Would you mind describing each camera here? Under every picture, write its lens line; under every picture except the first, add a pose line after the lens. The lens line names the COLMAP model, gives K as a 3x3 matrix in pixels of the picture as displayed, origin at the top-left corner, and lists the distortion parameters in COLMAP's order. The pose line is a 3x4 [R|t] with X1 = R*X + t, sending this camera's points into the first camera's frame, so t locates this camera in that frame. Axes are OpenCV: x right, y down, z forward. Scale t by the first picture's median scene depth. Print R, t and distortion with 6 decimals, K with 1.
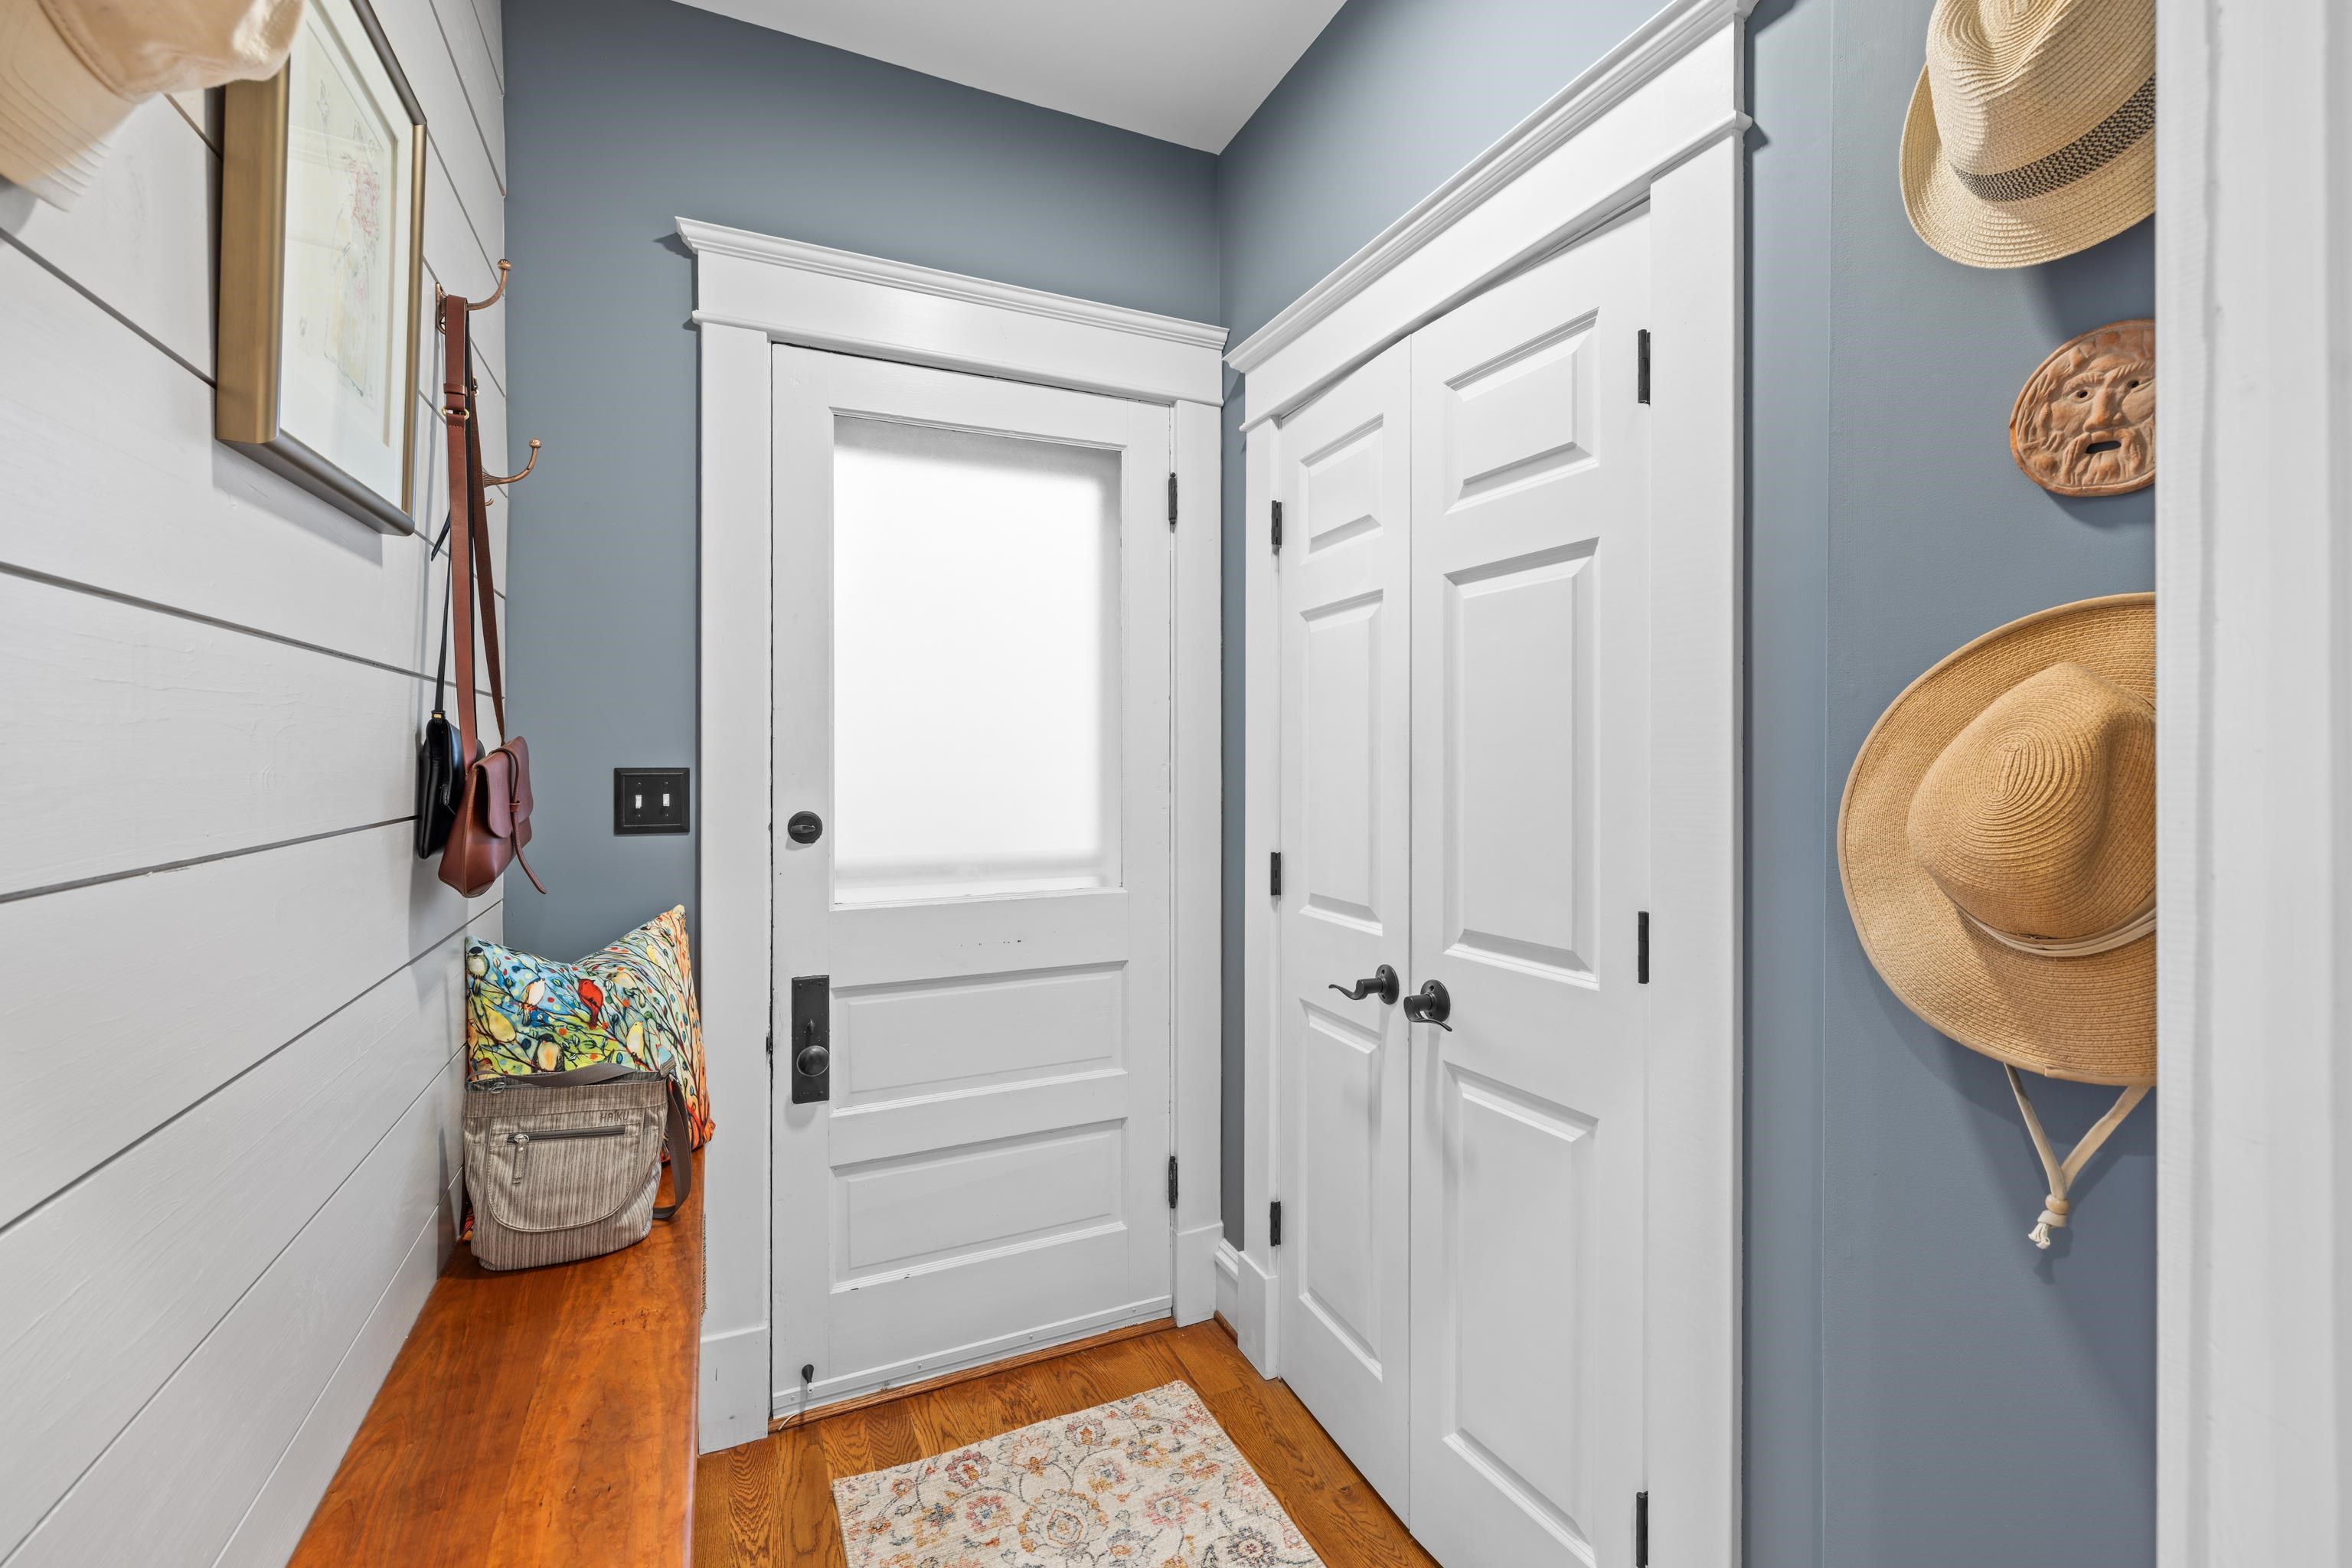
lens RADIAL K [[996.3, 0, 1175.5], [0, 996.3, 769.8], [0, 0, 1]] dist [0.000520, 0.000648]
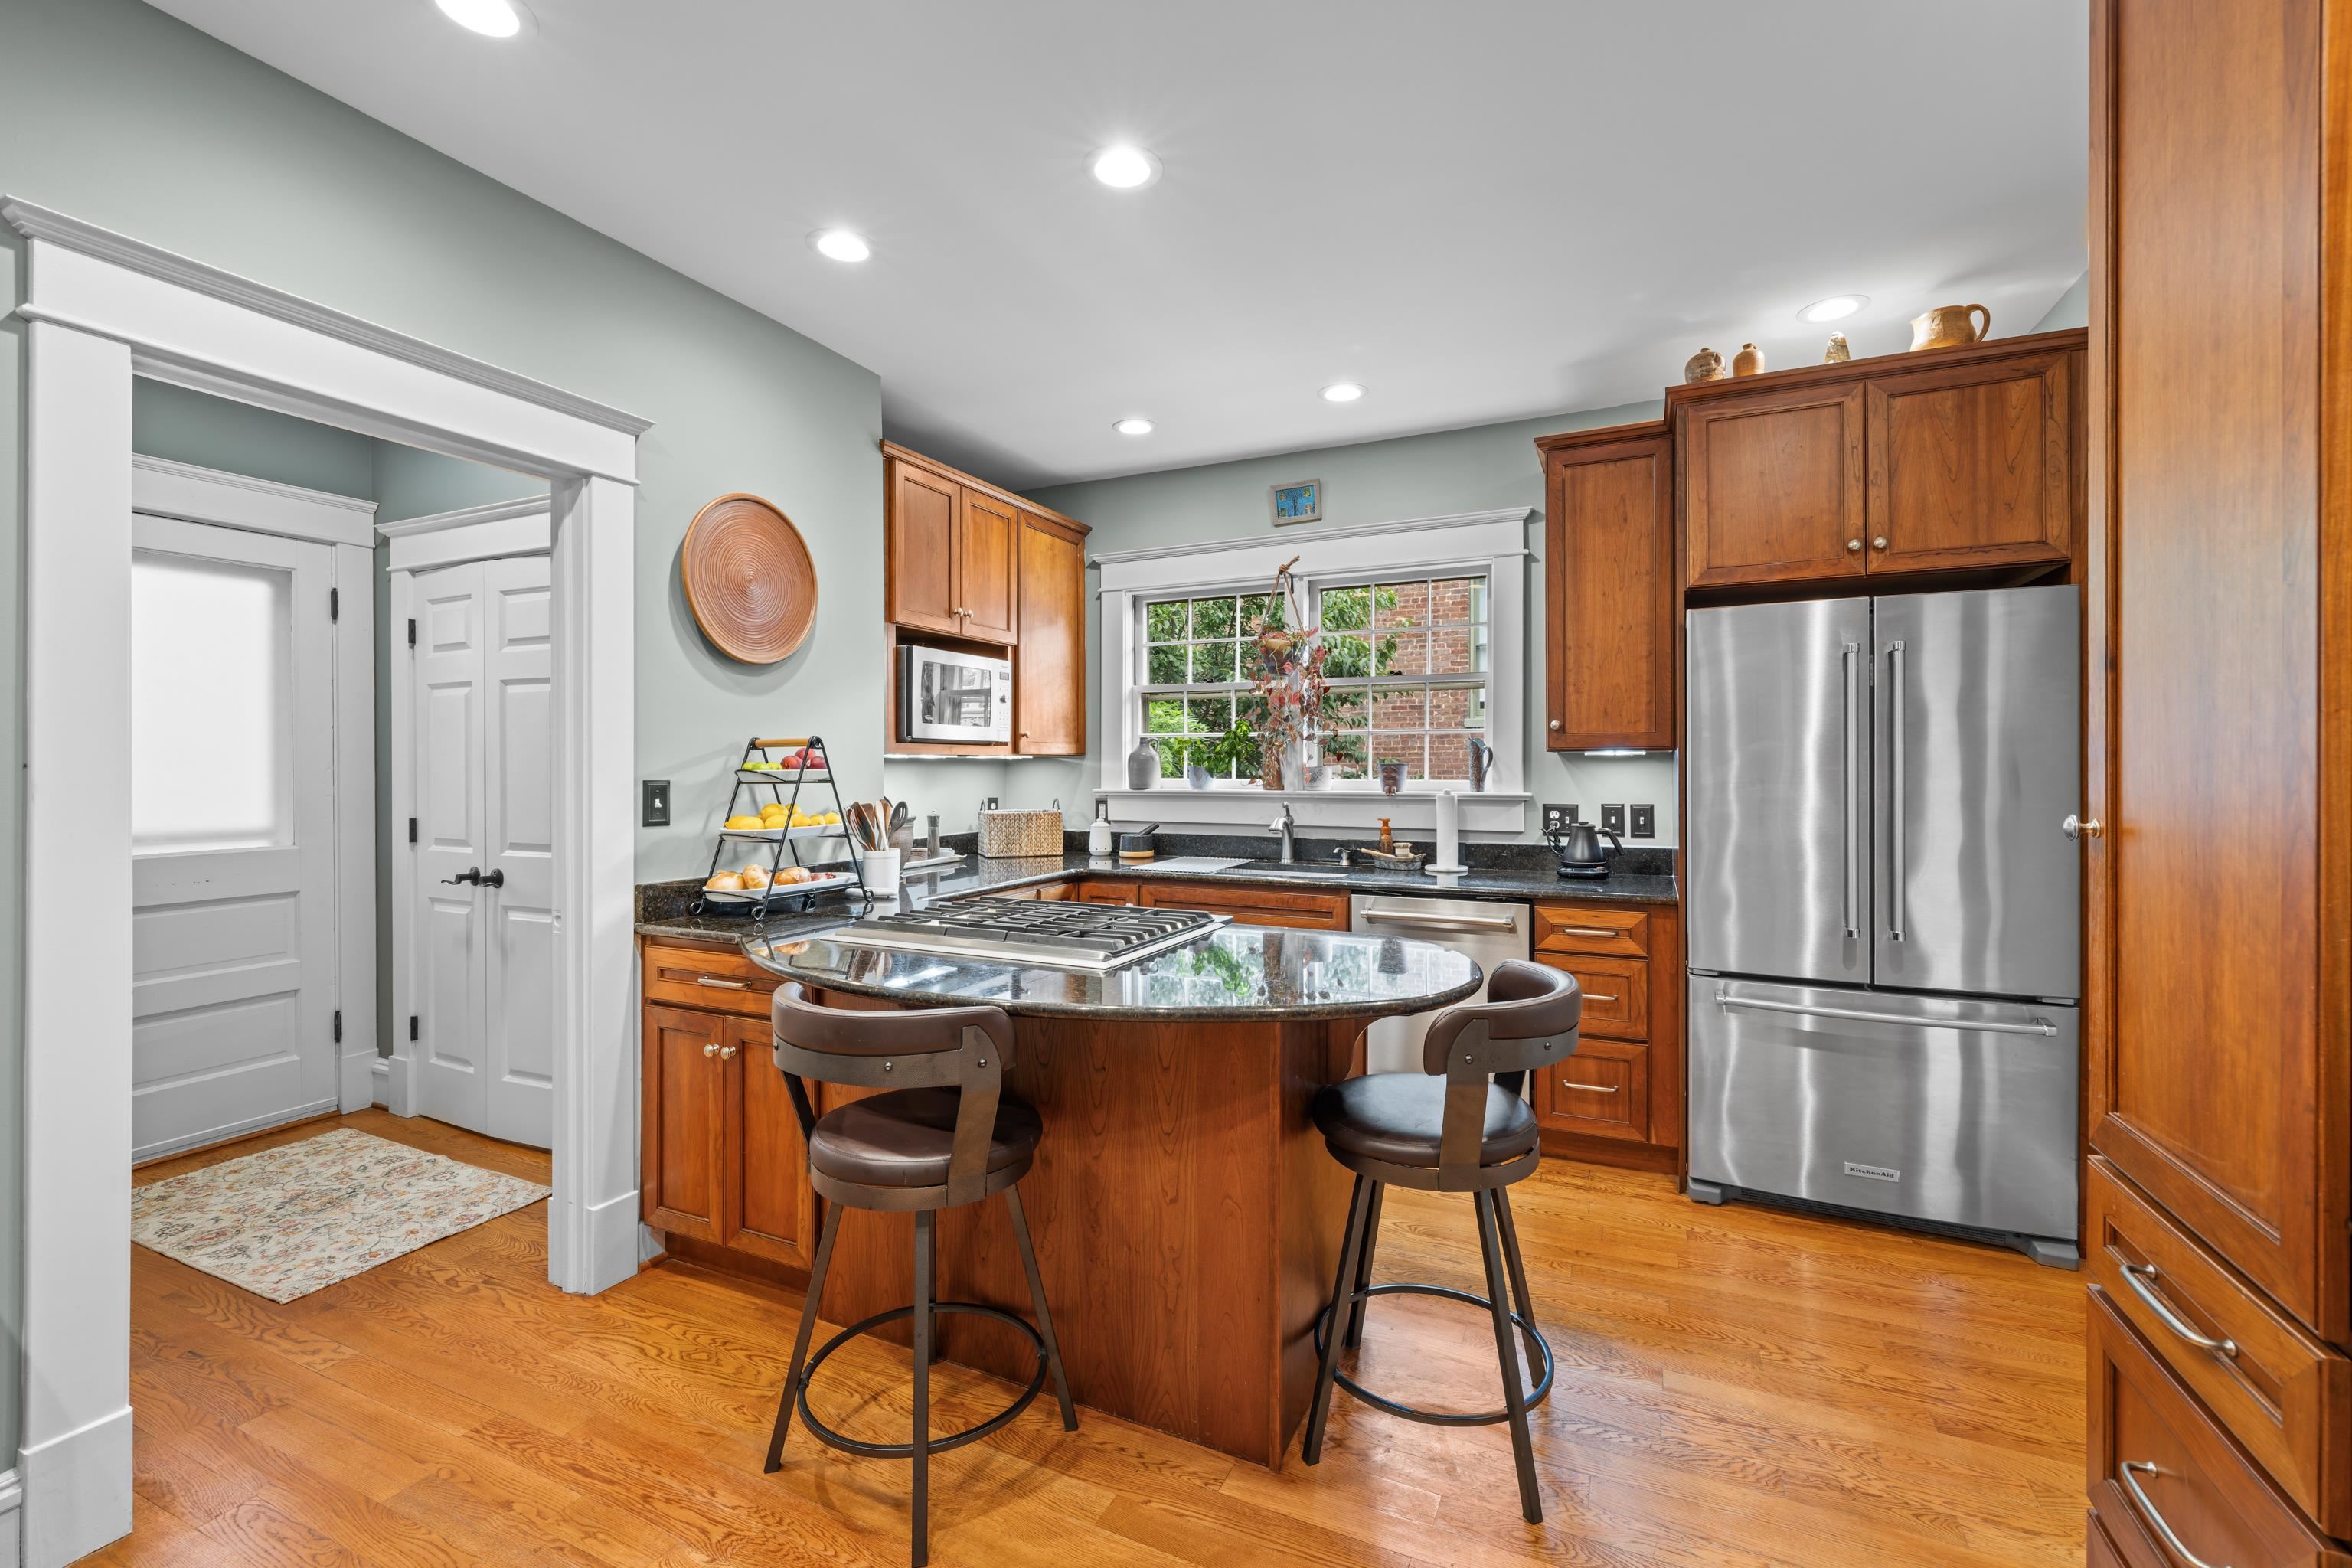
lens RADIAL K [[987.2, 0, 1178.8], [0, 987.2, 771.6], [0, 0, 1]] dist [0.000560, 0.000294]
pose [[0.763386, -0.004953, 0.645923, 0.007833], [0.003964, 0.999988, 0.002983, 0.001727], [-0.645930, 0.000283, 0.763396, -1.359278]]
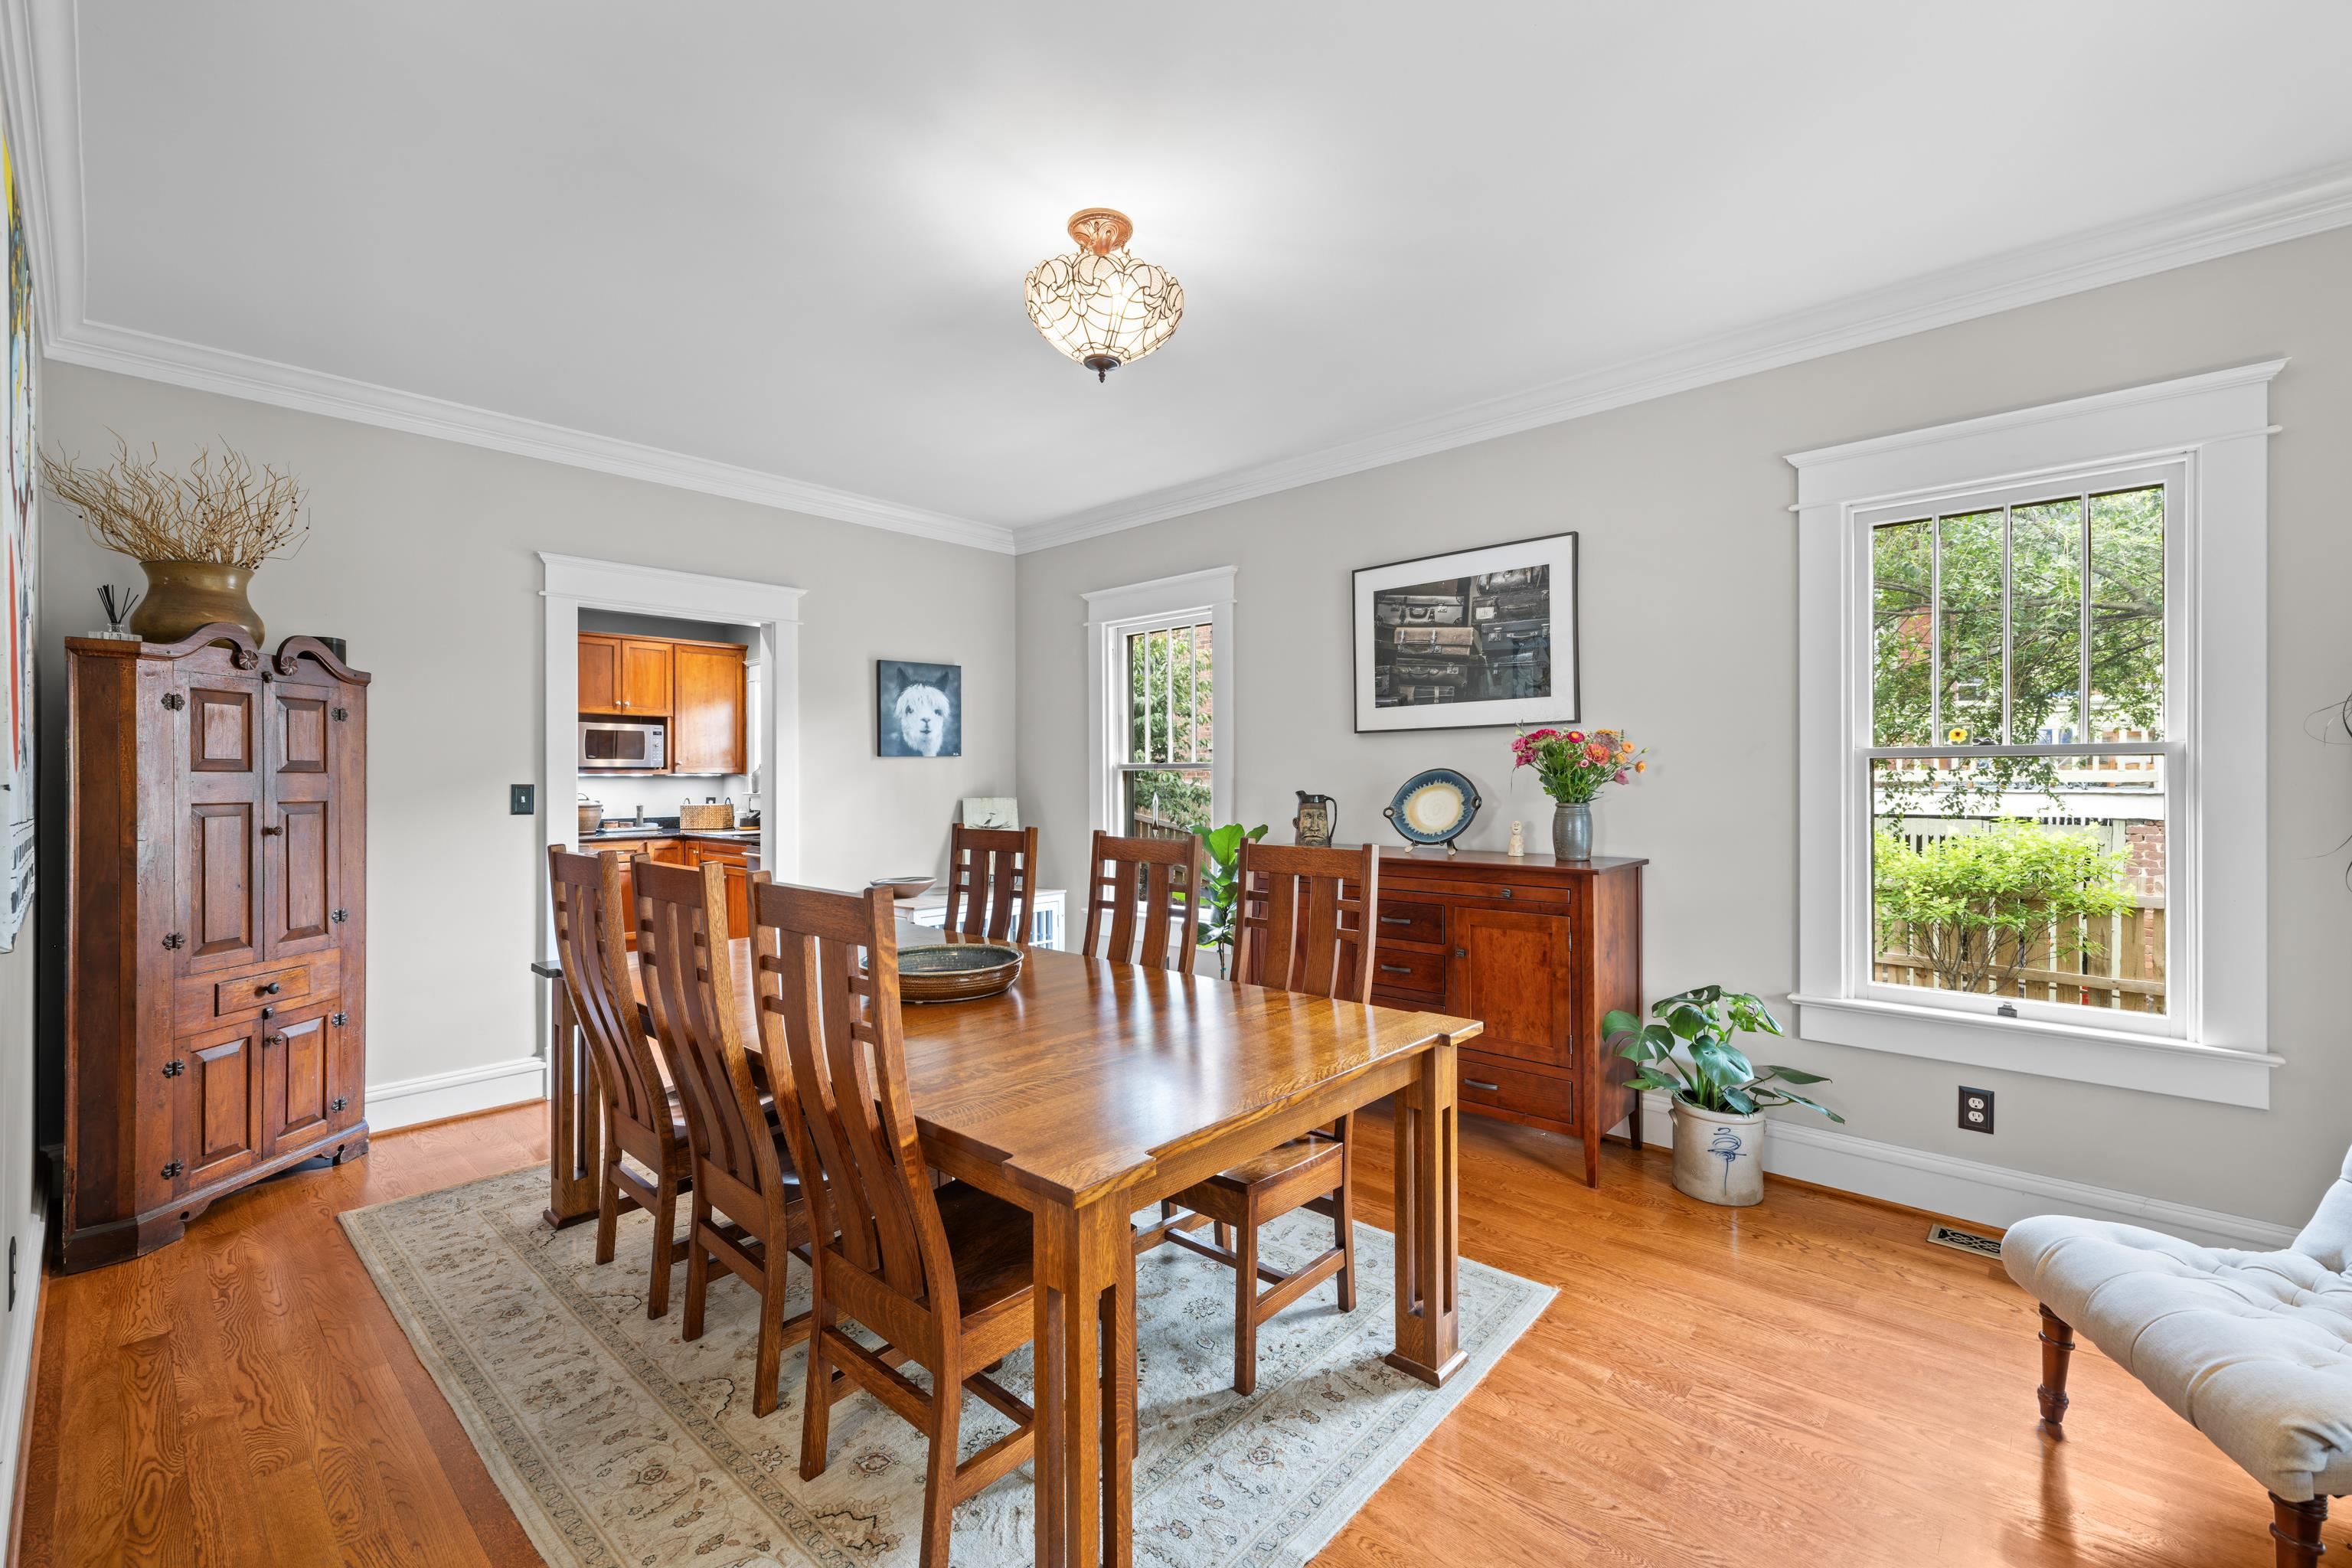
lens RADIAL K [[986.2, 0, 1169.8], [0, 986.2, 778.8], [0, 0, 1]] dist [0.003953, 0.000234]
pose [[0.922814, -0.004286, 0.385223, 1.498378], [0.004992, 0.999987, -0.000831, 0.004378], [-0.385215, 0.002690, 0.922823, -4.142074]]
